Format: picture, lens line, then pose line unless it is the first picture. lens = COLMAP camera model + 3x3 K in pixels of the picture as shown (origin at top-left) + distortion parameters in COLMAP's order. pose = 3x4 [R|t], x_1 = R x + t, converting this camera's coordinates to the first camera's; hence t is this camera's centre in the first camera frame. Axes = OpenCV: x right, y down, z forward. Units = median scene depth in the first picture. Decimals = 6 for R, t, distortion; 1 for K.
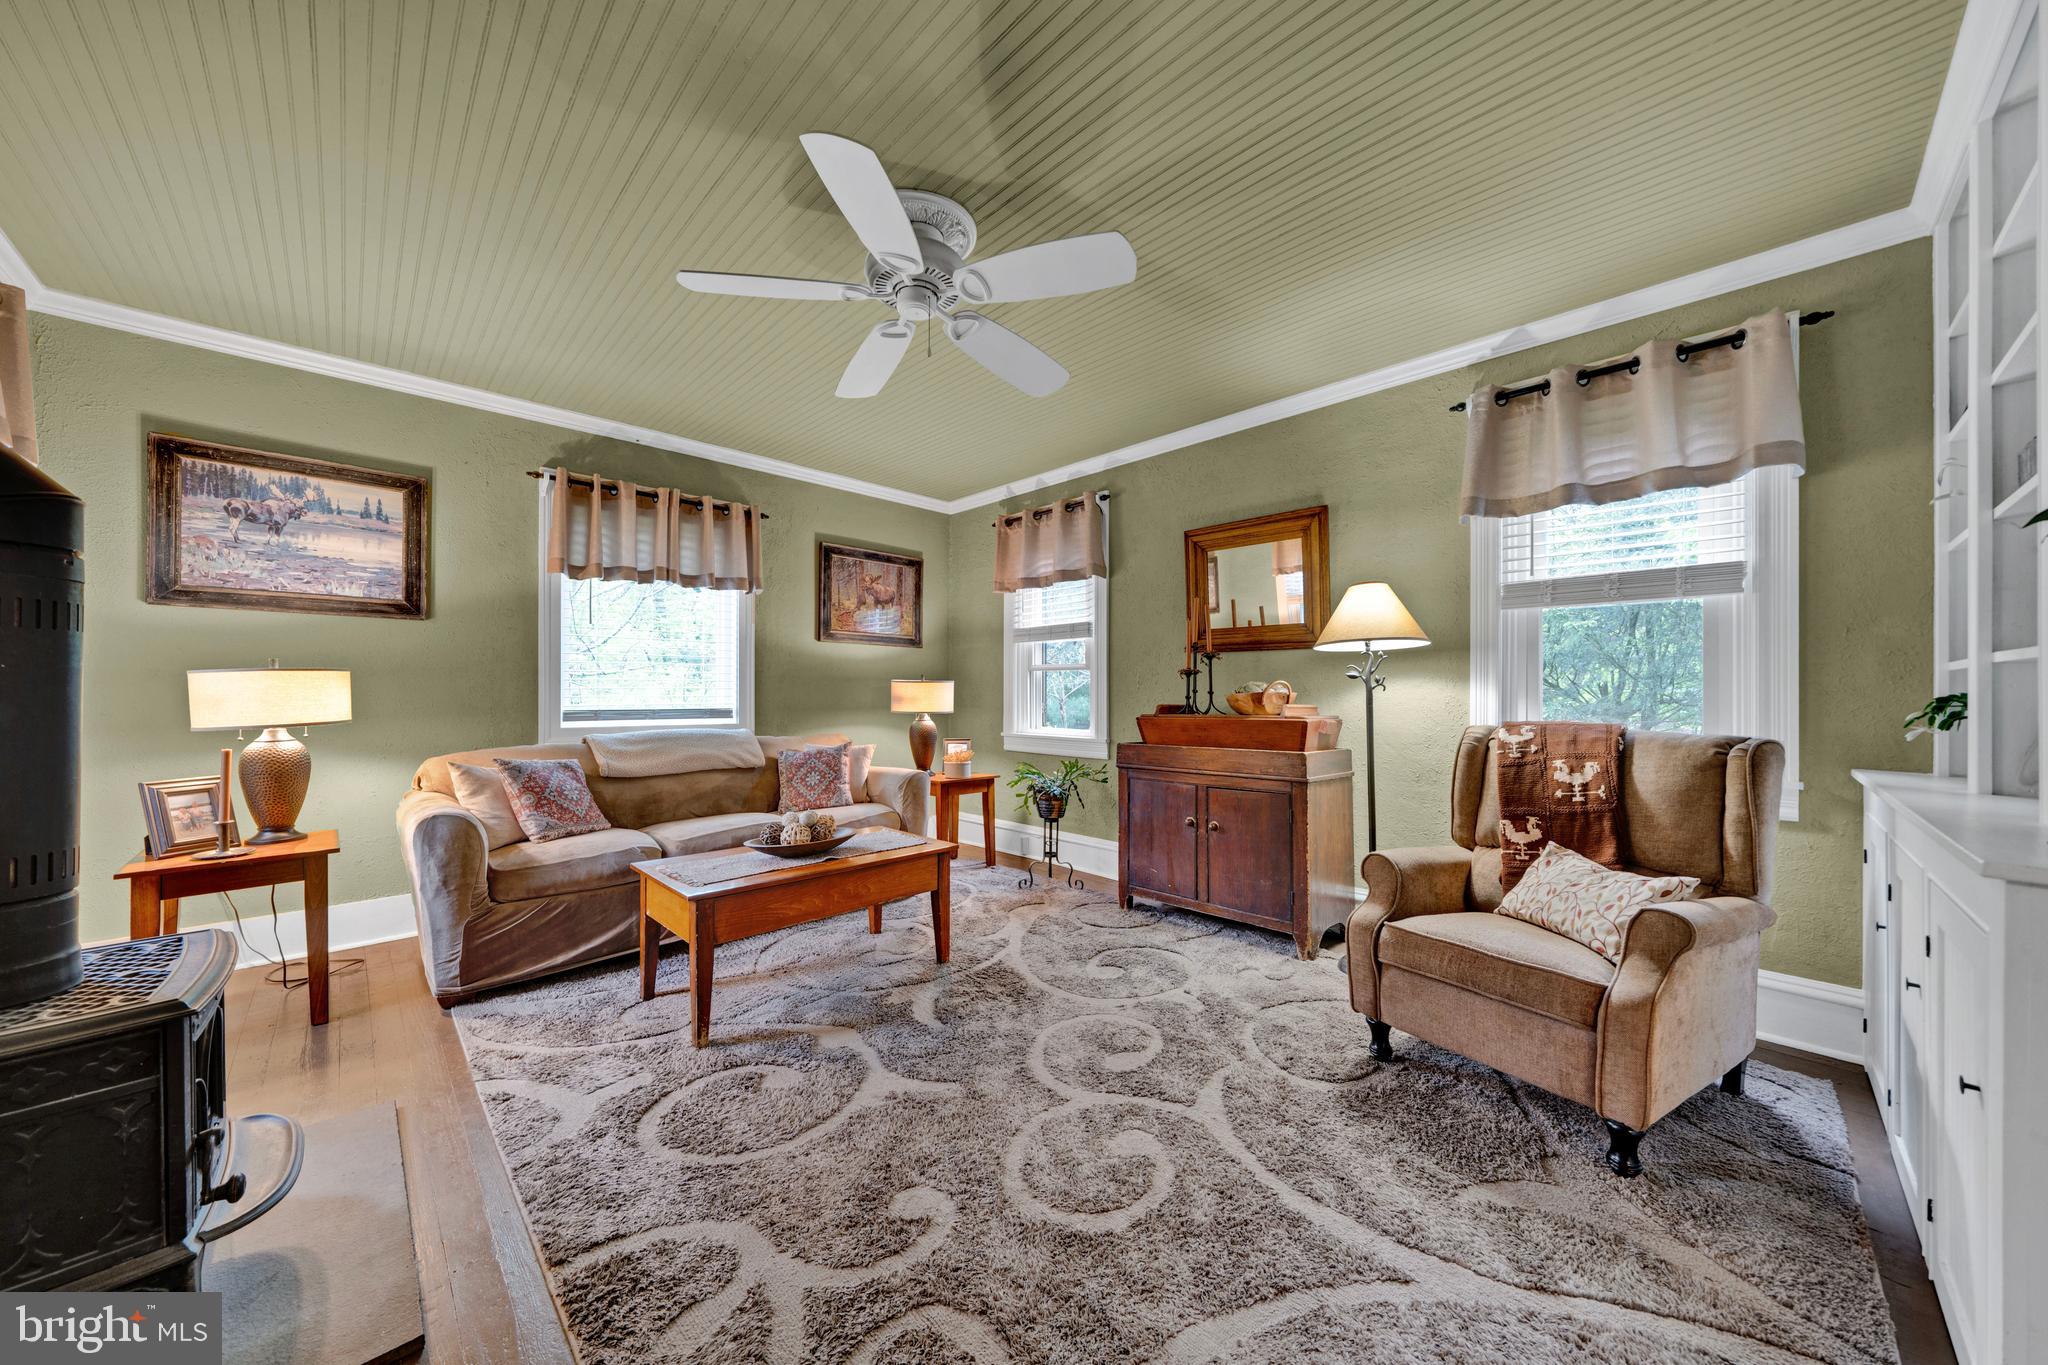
lens RADIAL K [[701.0, 0, 979.5], [0, 701.0, 687.9], [0, 0, 1]] dist [0.000758, -0.000010]
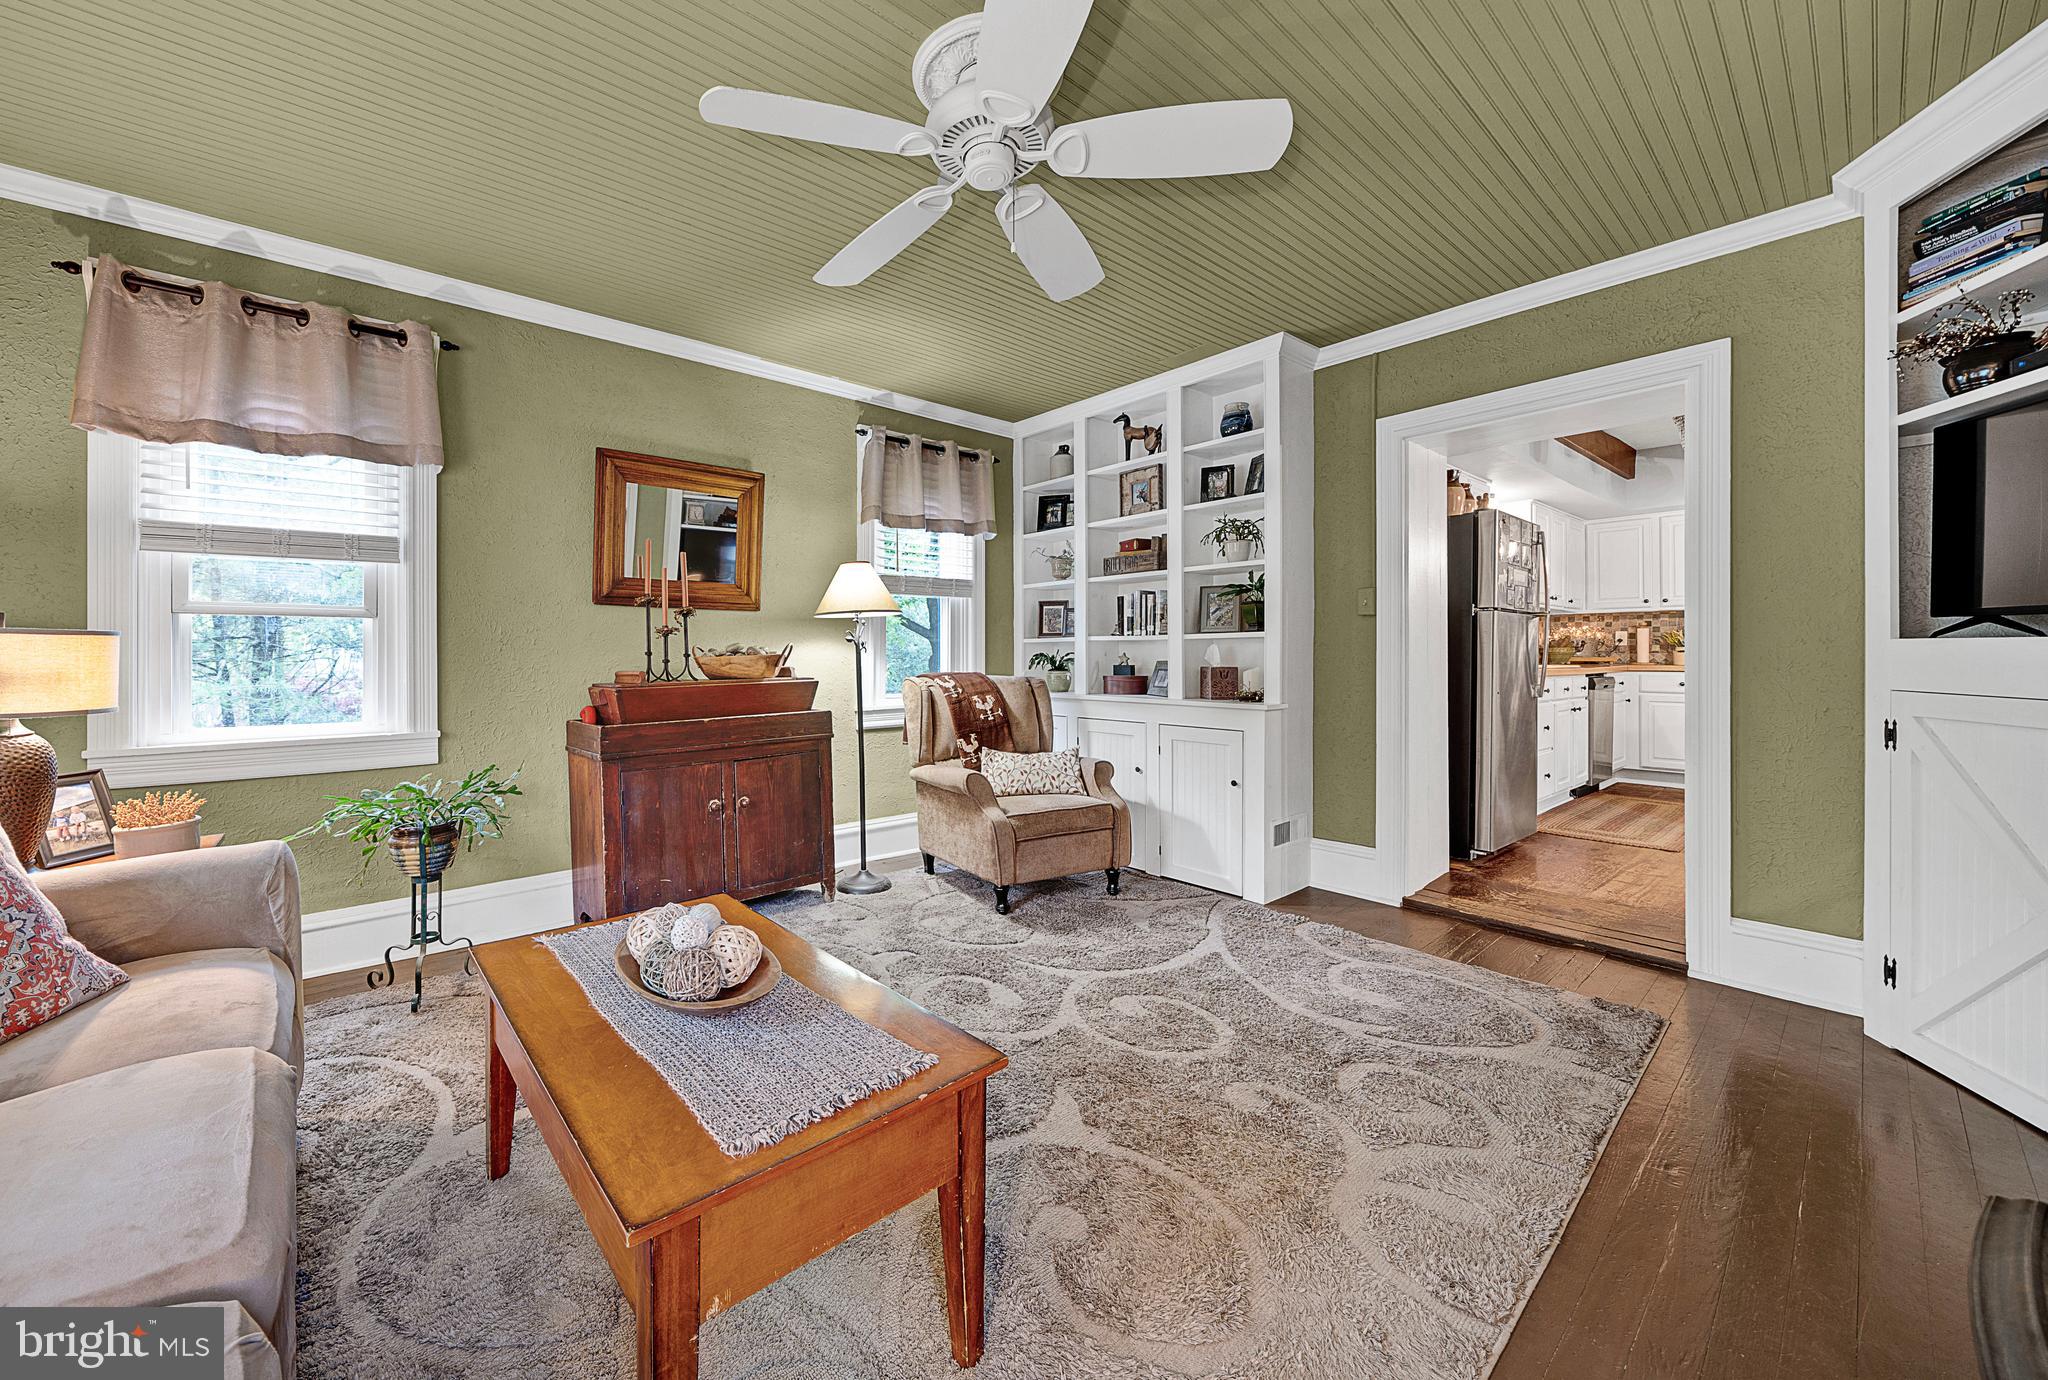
lens RADIAL K [[756.8, 0, 976.6], [0, 756.8, 657.7], [0, 0, 1]] dist [-0.011436, -0.000003]
pose [[0.038238, -0.002531, 0.999265, -0.680504], [0.001555, 0.999996, 0.002474, 0.009689], [-0.999267, 0.001460, 0.038242, 0.719701]]
